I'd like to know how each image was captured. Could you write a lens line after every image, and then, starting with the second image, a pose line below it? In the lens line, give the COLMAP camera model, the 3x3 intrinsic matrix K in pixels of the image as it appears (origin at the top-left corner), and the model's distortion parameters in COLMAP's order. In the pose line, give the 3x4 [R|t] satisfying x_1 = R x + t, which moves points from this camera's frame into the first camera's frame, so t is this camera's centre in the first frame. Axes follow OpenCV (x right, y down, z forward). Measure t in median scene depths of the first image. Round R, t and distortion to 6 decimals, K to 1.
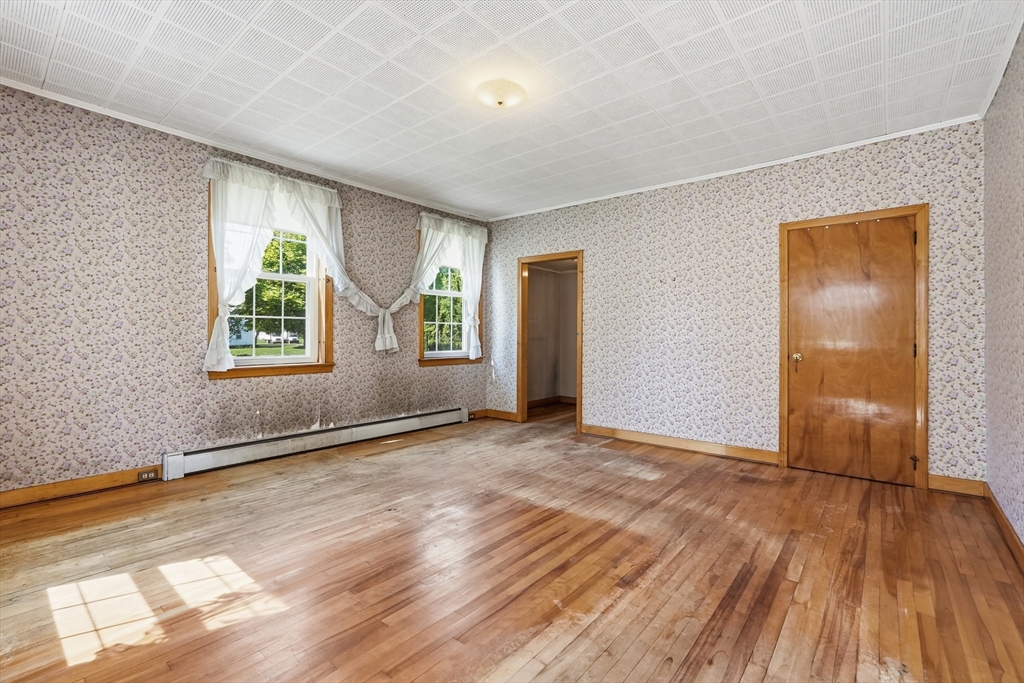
lens RADIAL K [[451.7, 0, 511.4], [0, 451.7, 338.5], [0, 0, 1]] dist [-0.000951, 0.000777]
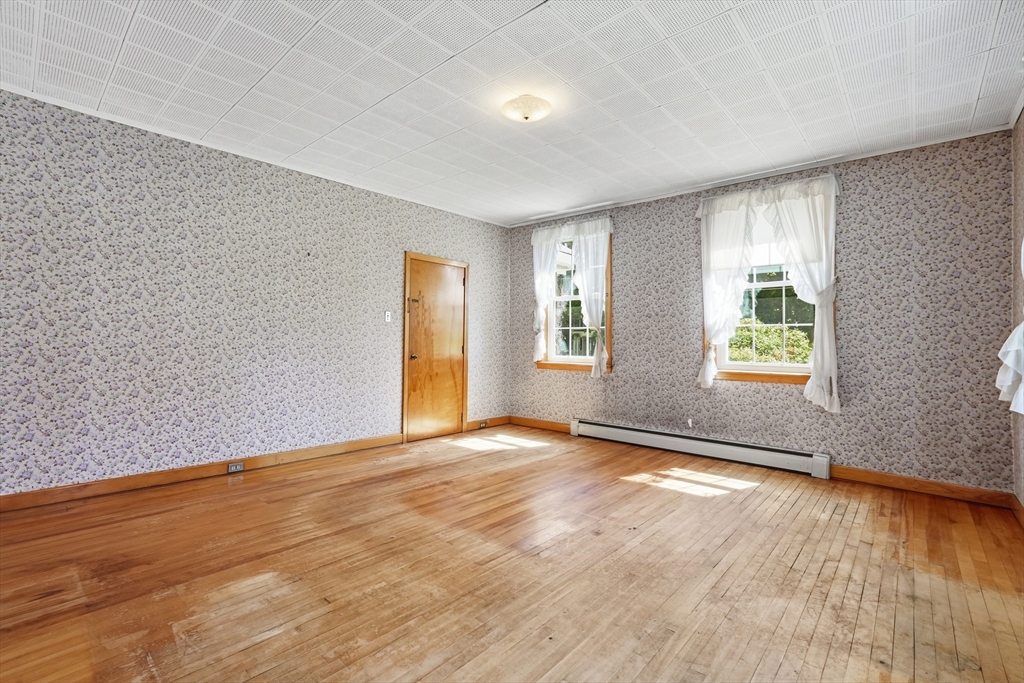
lens RADIAL K [[451.7, 0, 512.1], [0, 451.7, 339.9], [0, 0, 1]] dist [-0.000951, 0.000777]
pose [[-0.999149, -0.020901, 0.035555, -0.035524], [-0.021067, 0.999769, -0.004301, -0.008170], [-0.035457, -0.005047, -0.999358, 1.857068]]
